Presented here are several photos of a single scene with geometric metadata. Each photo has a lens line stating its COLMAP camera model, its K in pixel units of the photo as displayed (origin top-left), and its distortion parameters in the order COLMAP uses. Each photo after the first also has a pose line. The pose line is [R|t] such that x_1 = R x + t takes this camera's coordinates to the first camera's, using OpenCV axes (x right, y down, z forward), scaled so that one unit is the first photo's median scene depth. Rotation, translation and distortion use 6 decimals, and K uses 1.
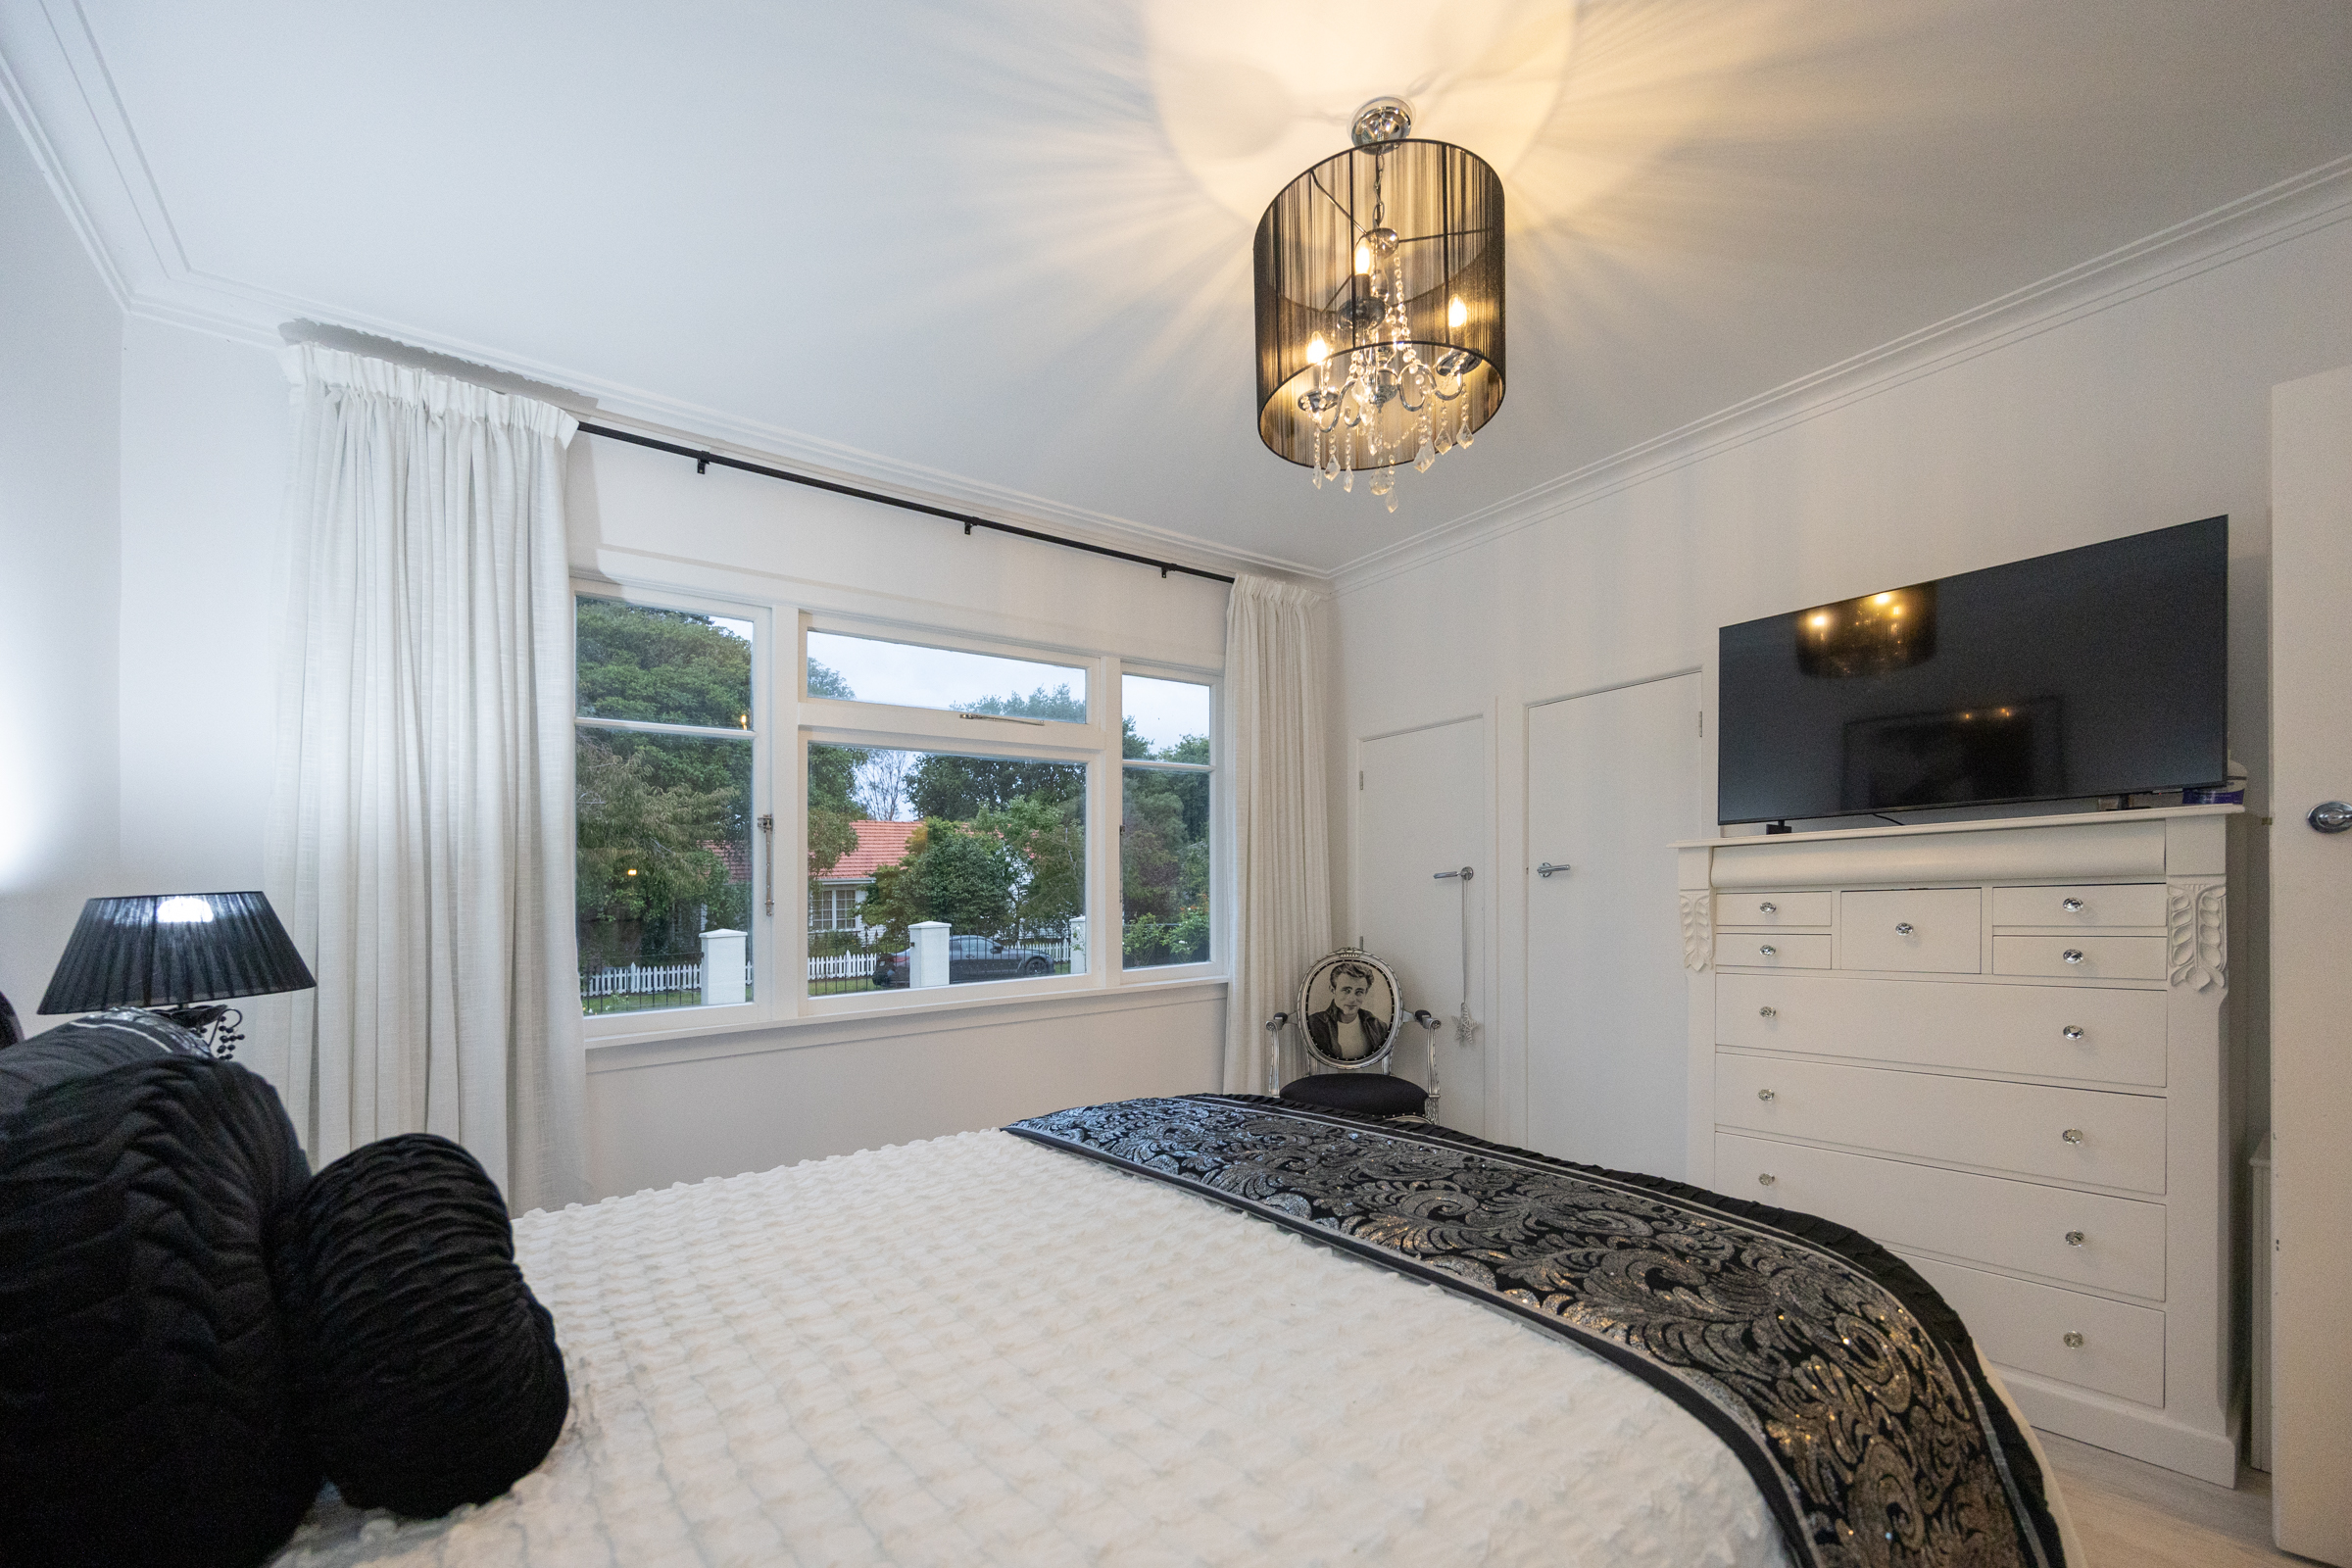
lens RADIAL K [[935.0, 0, 1180.3], [0, 935.0, 916.8], [0, 0, 1]] dist [-0.000062, -0.000144]
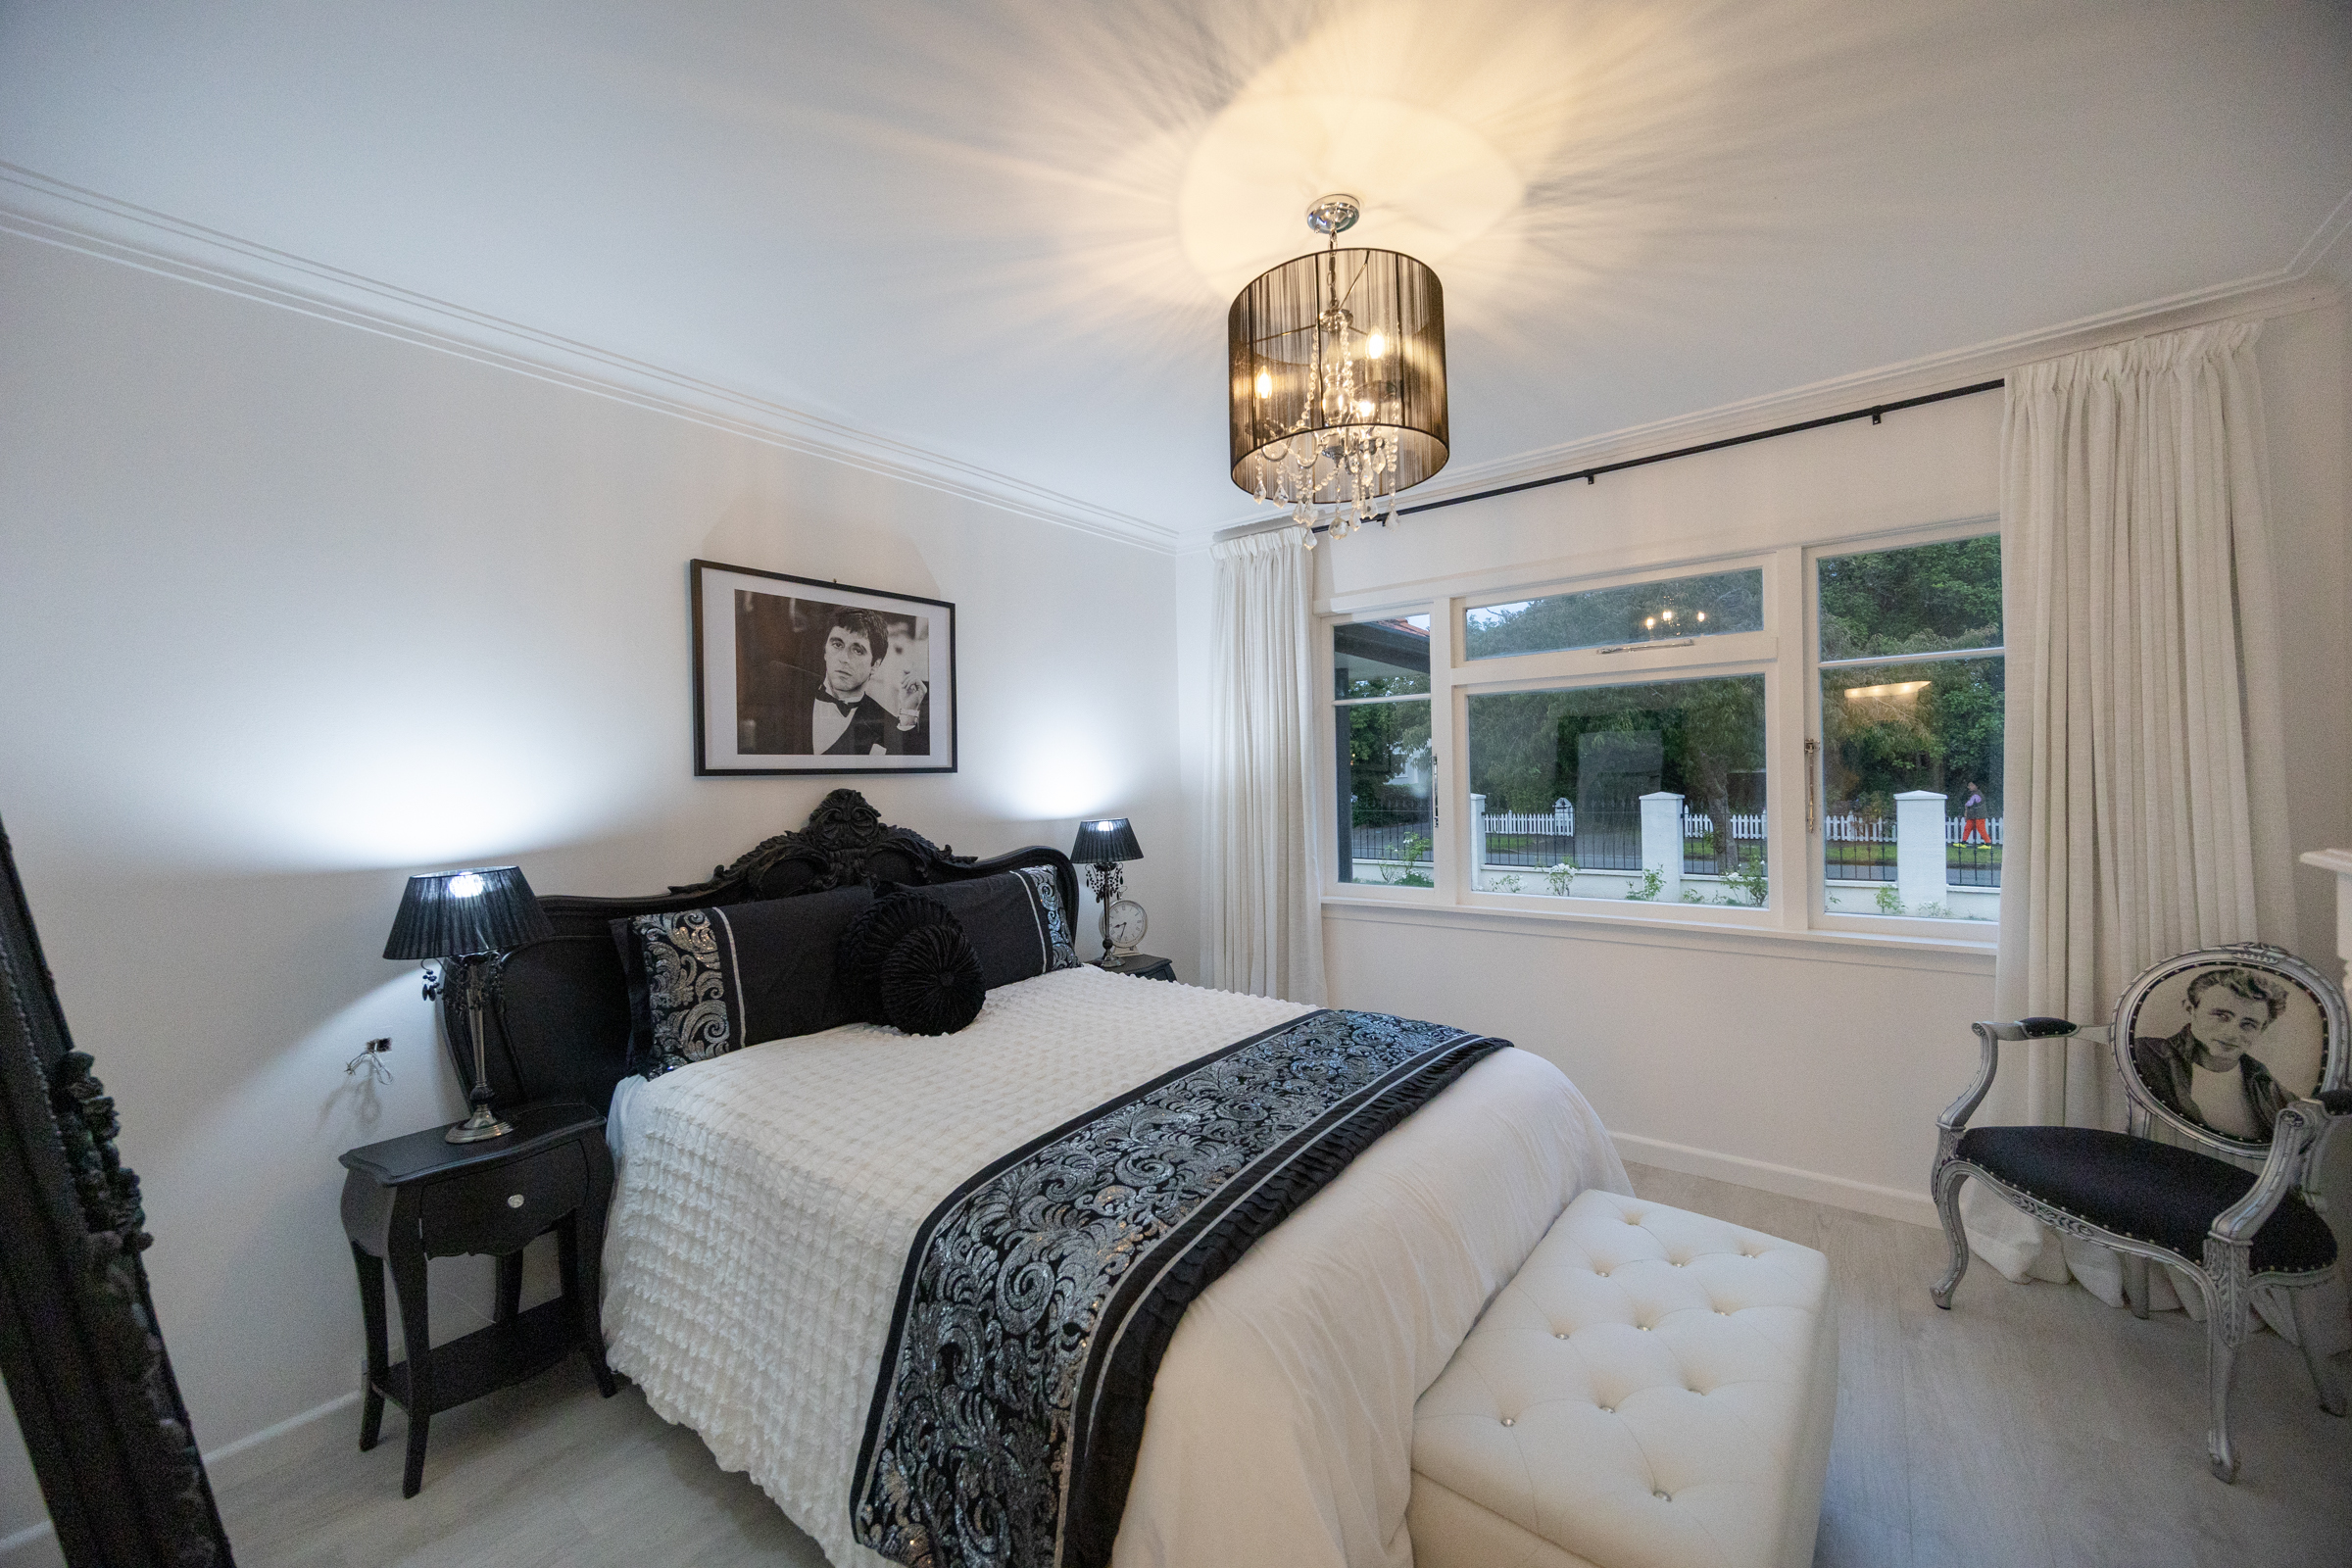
lens RADIAL K [[897.6, 0, 1176.0], [0, 897.6, 784.0], [0, 0, 1]] dist [-0.000084, -0.000675]
pose [[0.239892, 0.038253, -0.970046, 0.559980], [0.002188, 0.999200, 0.039944, -0.089320], [0.970797, -0.011705, 0.239617, 0.238887]]
